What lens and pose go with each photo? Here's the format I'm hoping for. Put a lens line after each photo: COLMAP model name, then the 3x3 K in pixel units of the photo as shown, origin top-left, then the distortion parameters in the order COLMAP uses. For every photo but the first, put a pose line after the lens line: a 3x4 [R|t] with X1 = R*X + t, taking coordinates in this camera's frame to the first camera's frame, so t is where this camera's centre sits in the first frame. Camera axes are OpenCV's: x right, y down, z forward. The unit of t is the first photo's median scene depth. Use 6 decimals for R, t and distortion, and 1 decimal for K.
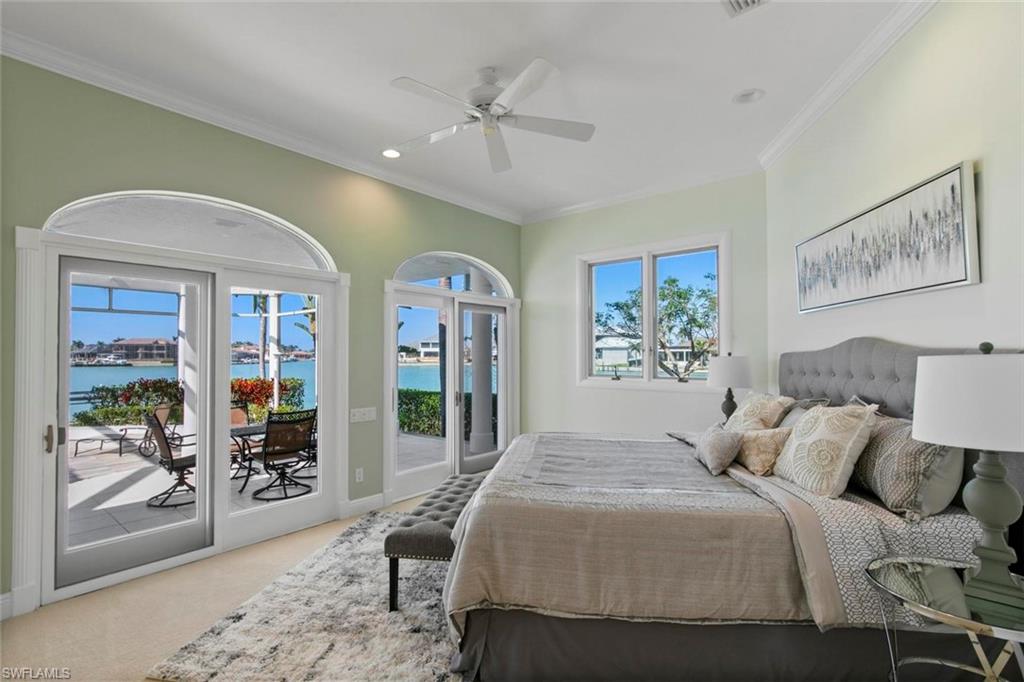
lens RADIAL K [[475.7, 0, 509.0], [0, 475.7, 344.0], [0, 0, 1]] dist [-0.003941, -0.000563]
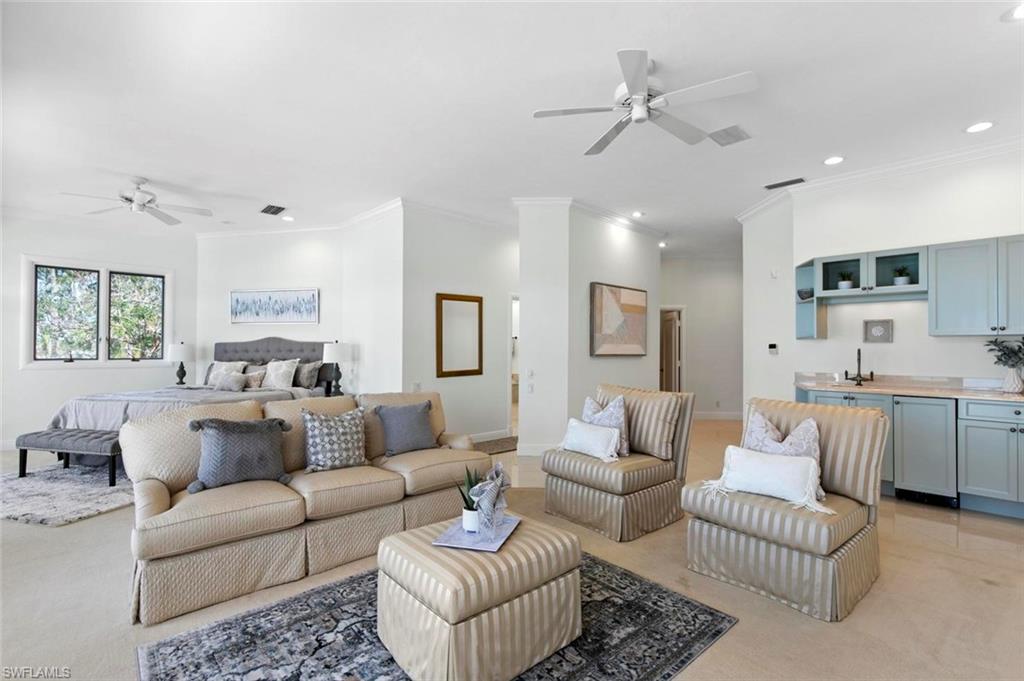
lens RADIAL K [[475.7, 0, 509.0], [0, 475.7, 343.5], [0, 0, 1]] dist [-0.003941, -0.000563]
pose [[0.102523, 0.016983, 0.994586, -1.206059], [-0.026421, 0.999548, -0.014344, 0.016989], [-0.994380, -0.024808, 0.102925, -0.398092]]
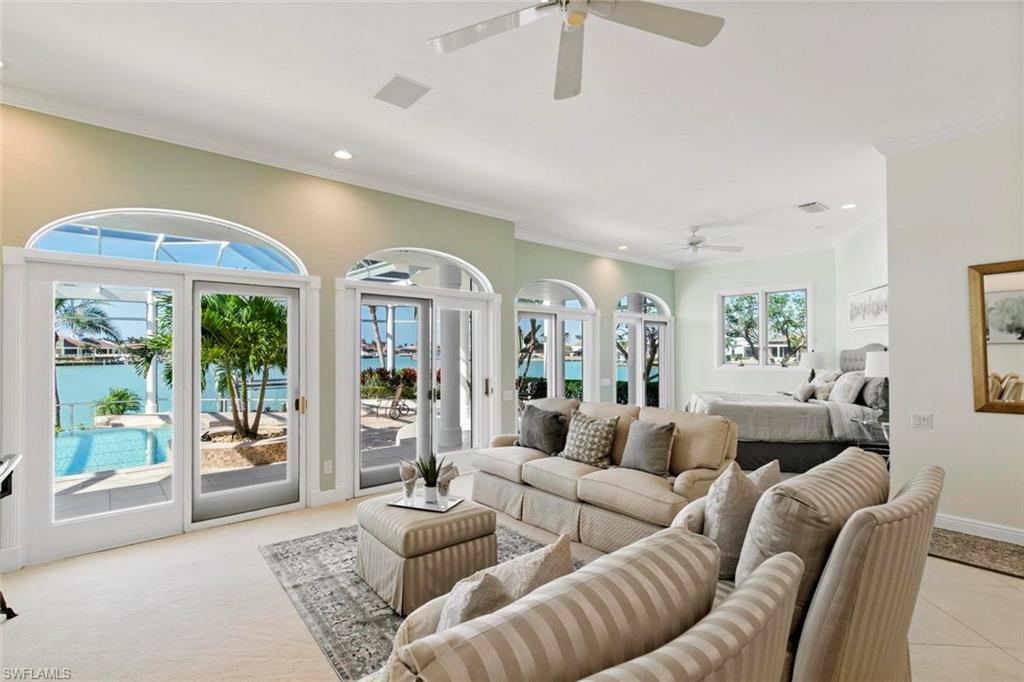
lens RADIAL K [[475.7, 0, 509.0], [0, 475.7, 344.0], [0, 0, 1]] dist [-0.003941, -0.000563]
pose [[0.987000, -0.003228, -0.160690, -0.410530], [0.004653, 0.999953, 0.008497, -0.026526], [0.160655, -0.009134, 0.986968, -1.027501]]
